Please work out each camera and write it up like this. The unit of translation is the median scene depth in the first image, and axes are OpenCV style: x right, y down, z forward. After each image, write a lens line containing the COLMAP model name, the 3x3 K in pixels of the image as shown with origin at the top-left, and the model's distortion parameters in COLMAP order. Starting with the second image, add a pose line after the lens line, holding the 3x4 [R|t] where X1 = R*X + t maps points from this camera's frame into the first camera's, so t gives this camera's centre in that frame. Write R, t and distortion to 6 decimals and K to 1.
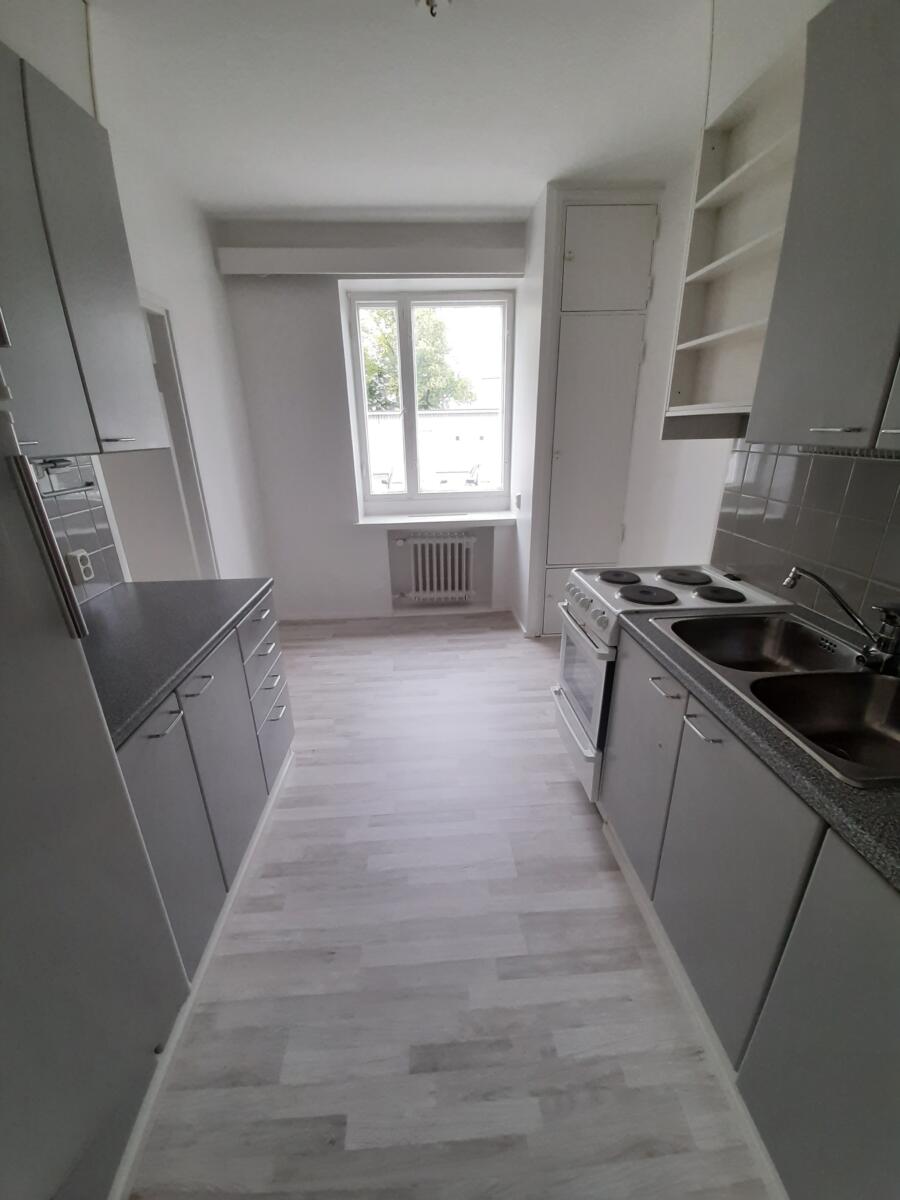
lens RADIAL K [[479.3, 0, 450.0], [0, 479.3, 600.0], [0, 0, 1]] dist [0.021839, -0.017783]
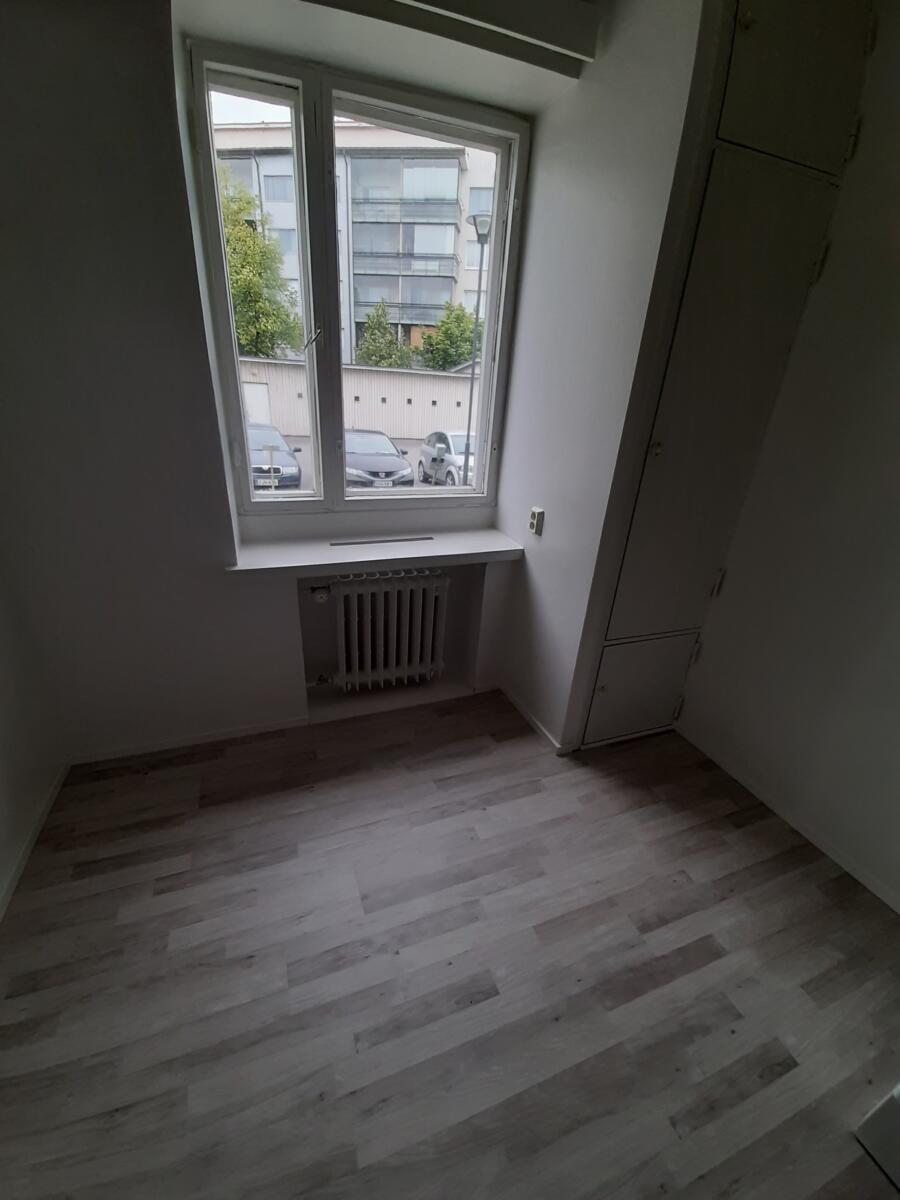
lens RADIAL K [[482.5, 0, 446.8], [0, 482.5, 612.9], [0, 0, 1]] dist [0.021703, -0.018580]
pose [[0.951275, -0.062589, 0.301923, -0.133012], [0.035379, 0.994870, 0.094769, -0.145728], [-0.306306, -0.079470, 0.948610, 0.438815]]
